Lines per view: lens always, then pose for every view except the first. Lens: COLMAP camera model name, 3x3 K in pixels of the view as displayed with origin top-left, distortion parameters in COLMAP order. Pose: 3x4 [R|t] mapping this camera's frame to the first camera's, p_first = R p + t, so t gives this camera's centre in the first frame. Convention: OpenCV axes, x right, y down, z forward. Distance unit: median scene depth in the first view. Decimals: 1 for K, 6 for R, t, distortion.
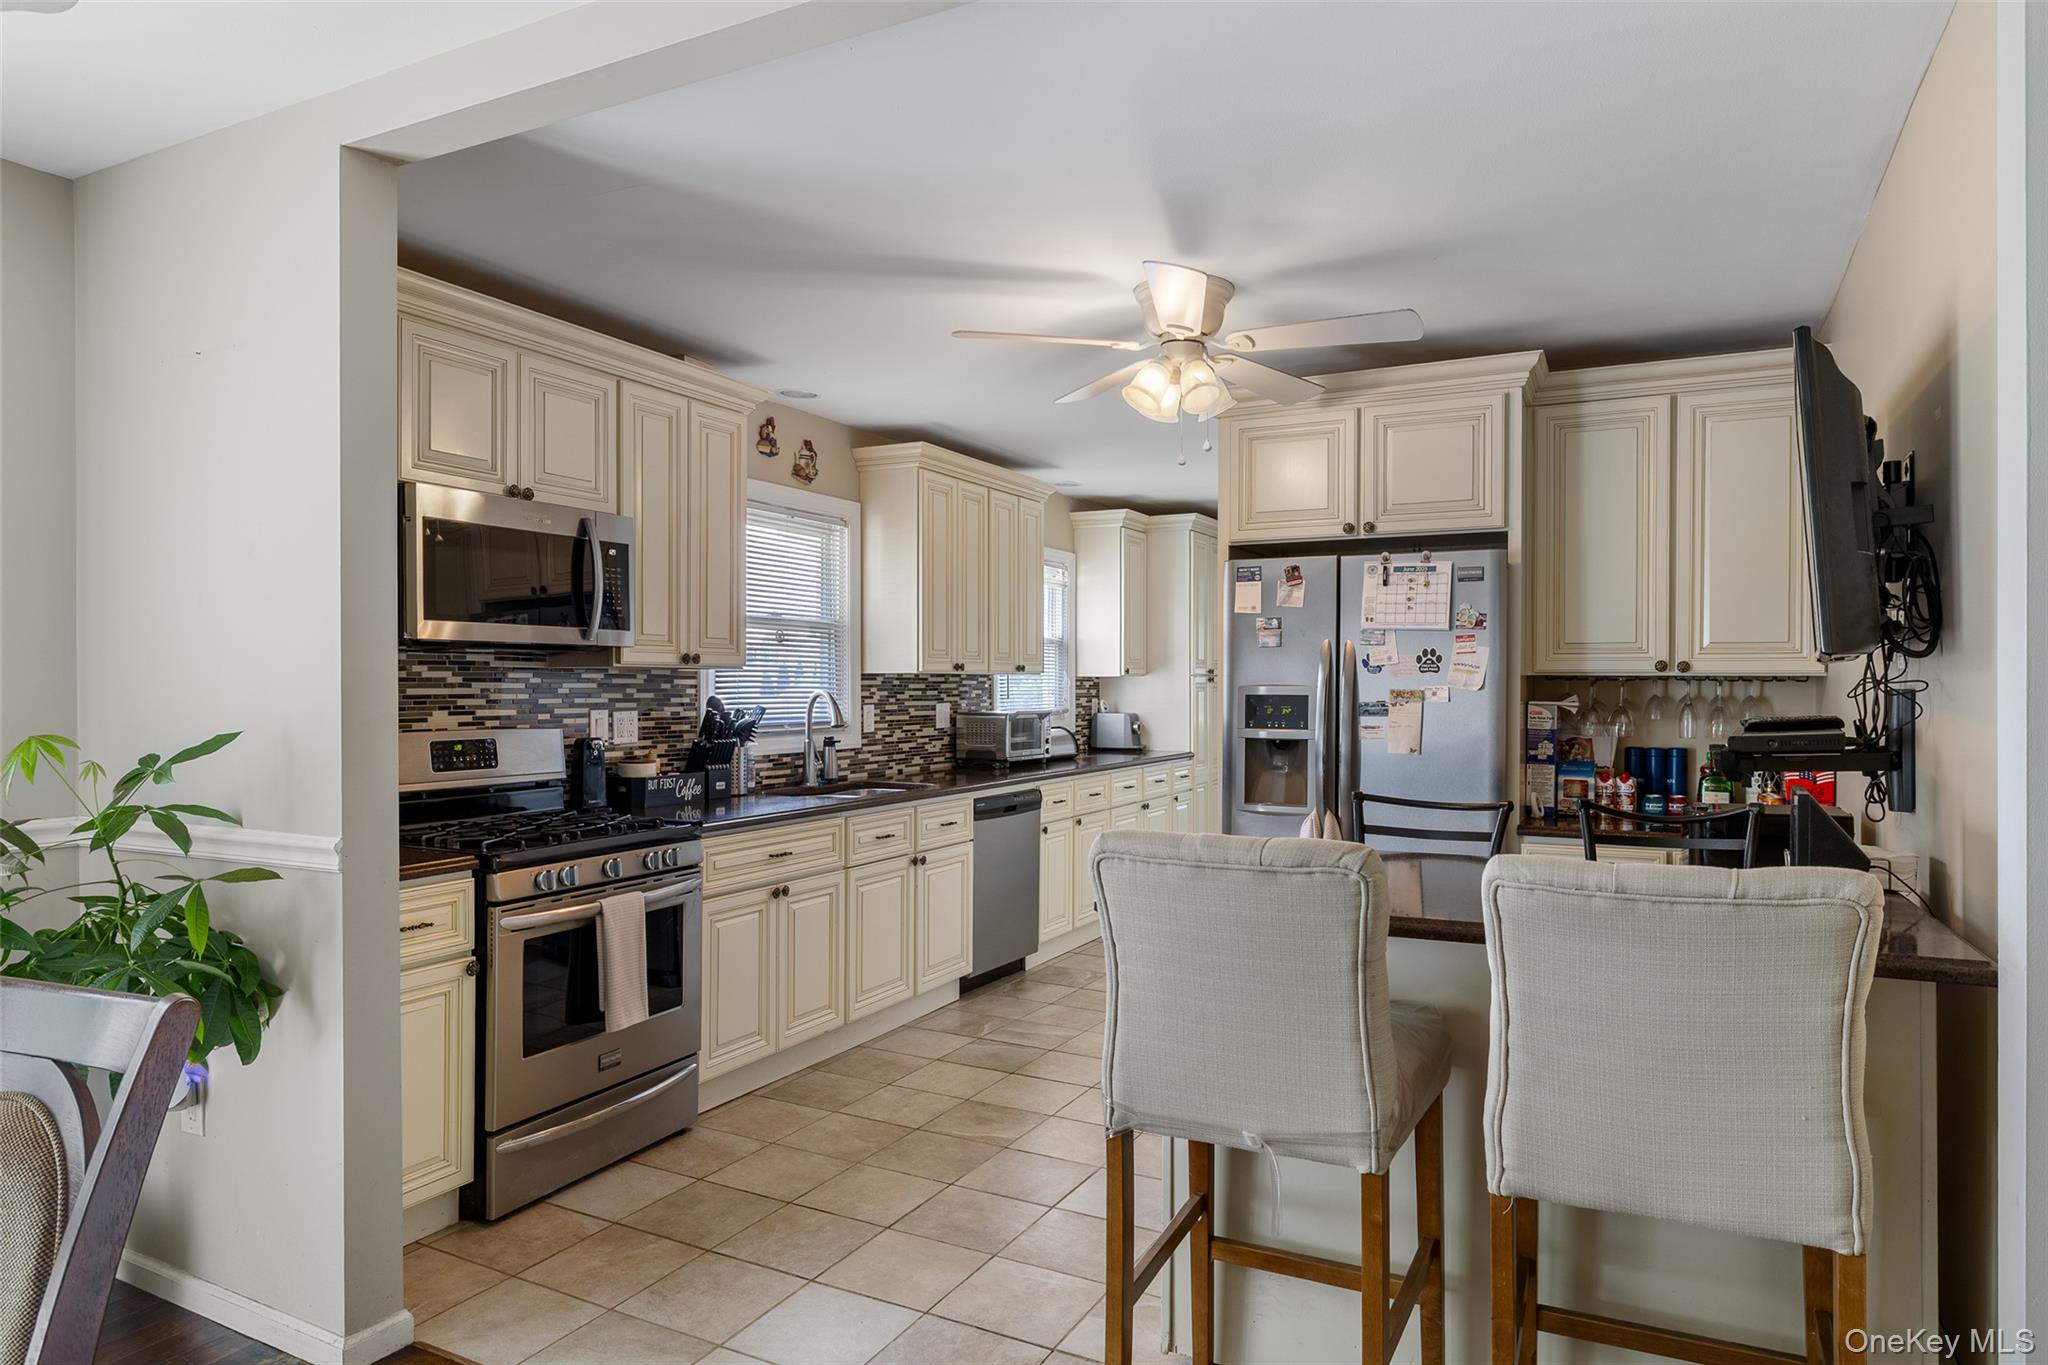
lens RADIAL K [[1239.1, 0, 1024.0], [0, 1239.1, 682.5], [0, 0, 1]] dist [-0.000186, -0.000149]
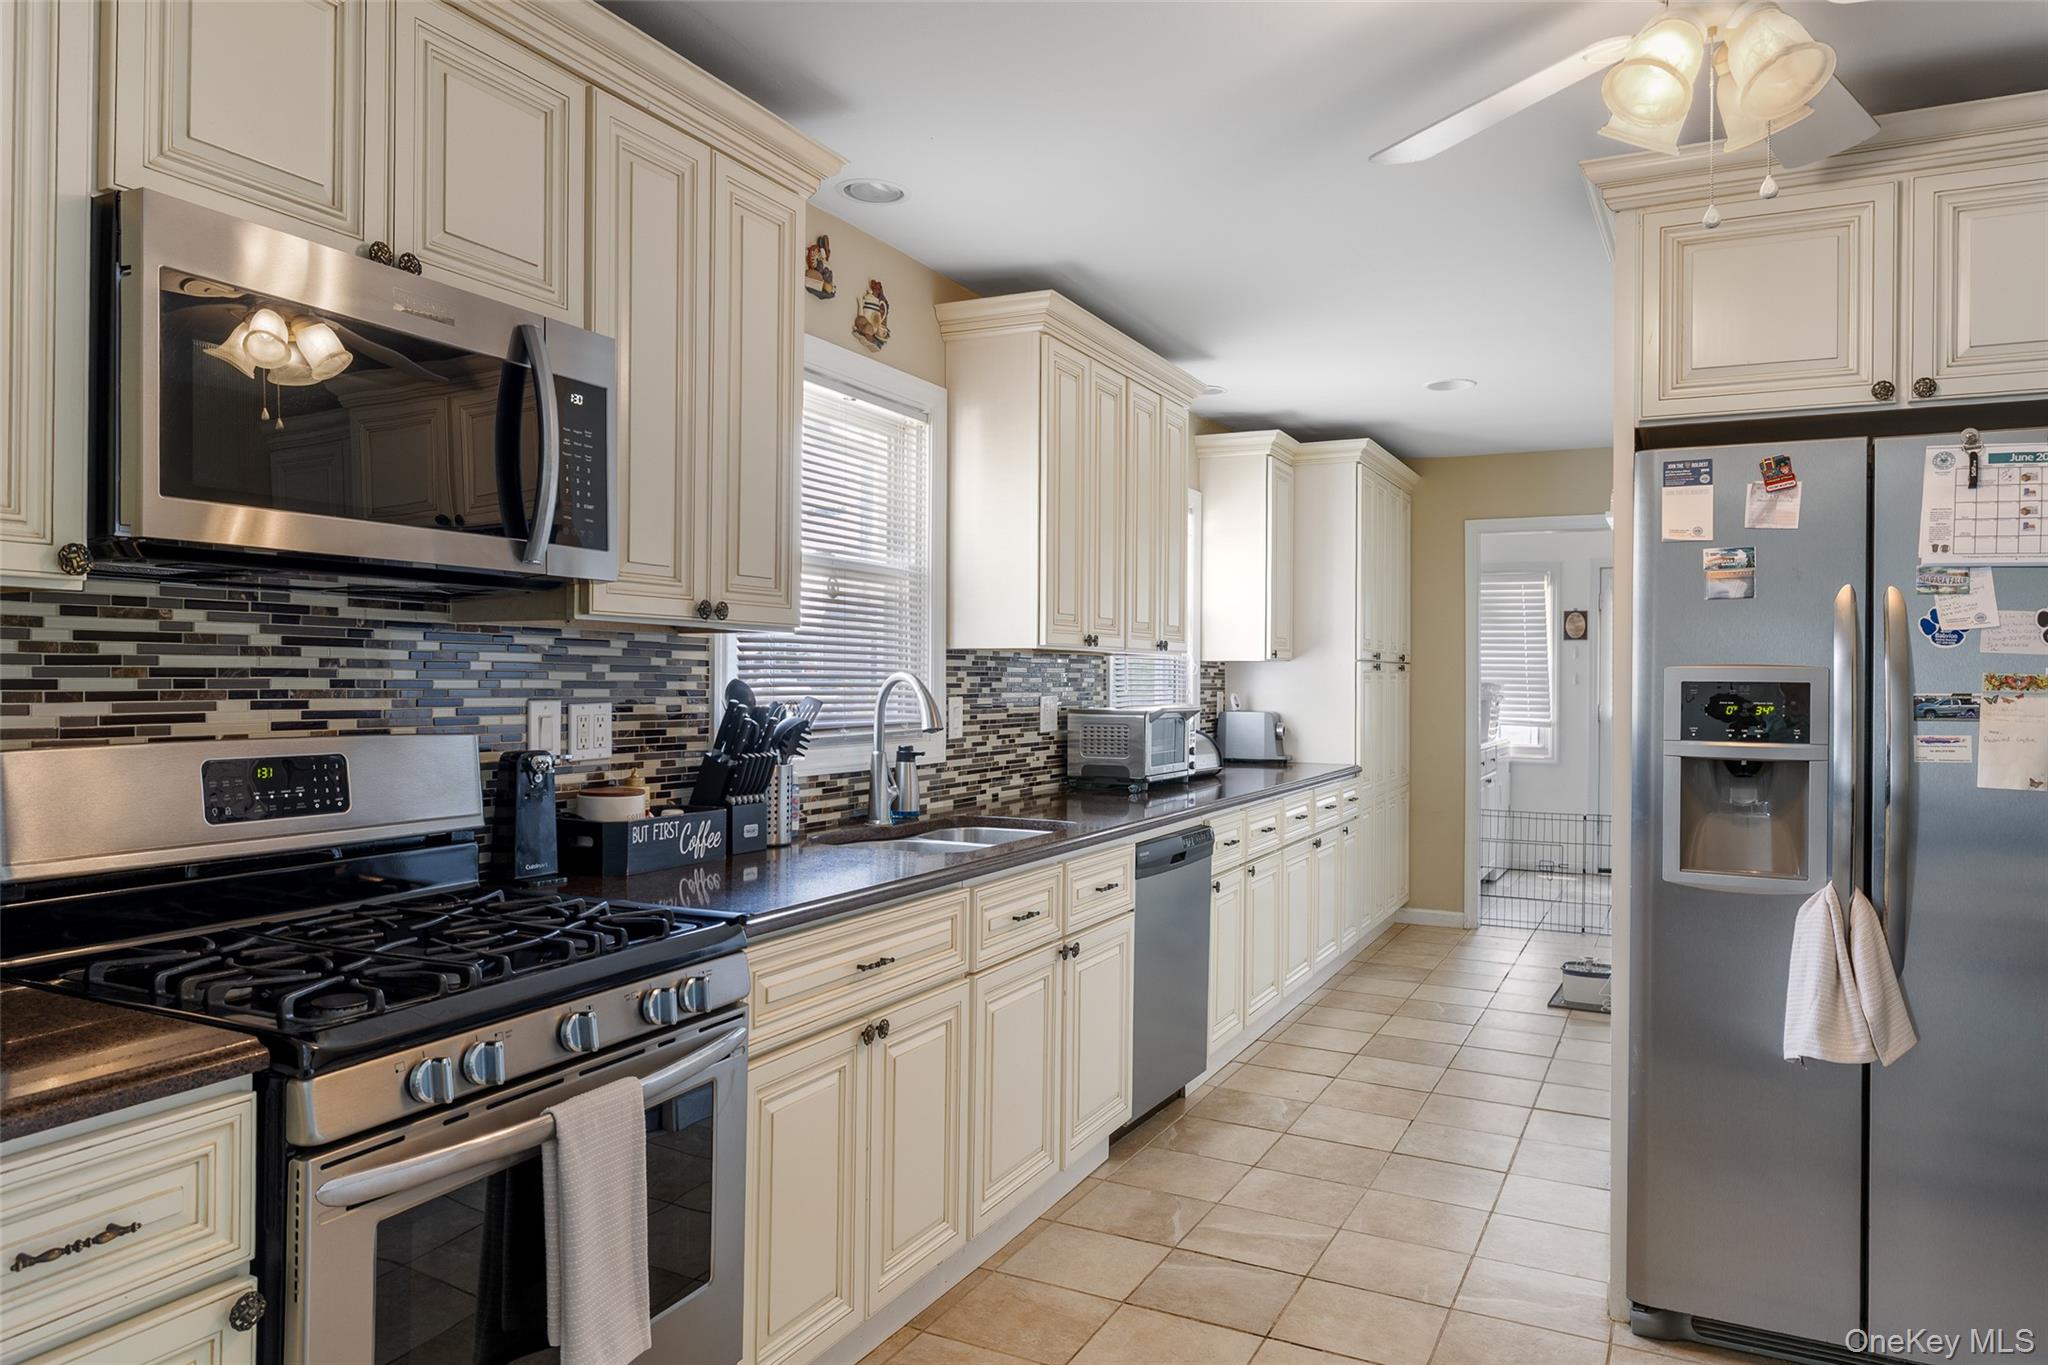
lens RADIAL K [[1274.8, 0, 1022.5], [0, 1274.8, 672.7], [0, 0, 1]] dist [0.000618, -0.000159]
pose [[0.999200, 0.007313, 0.039318, -0.152157], [-0.007118, 0.999962, -0.005095, 0.010946], [-0.039354, 0.004811, 0.999214, 0.421275]]
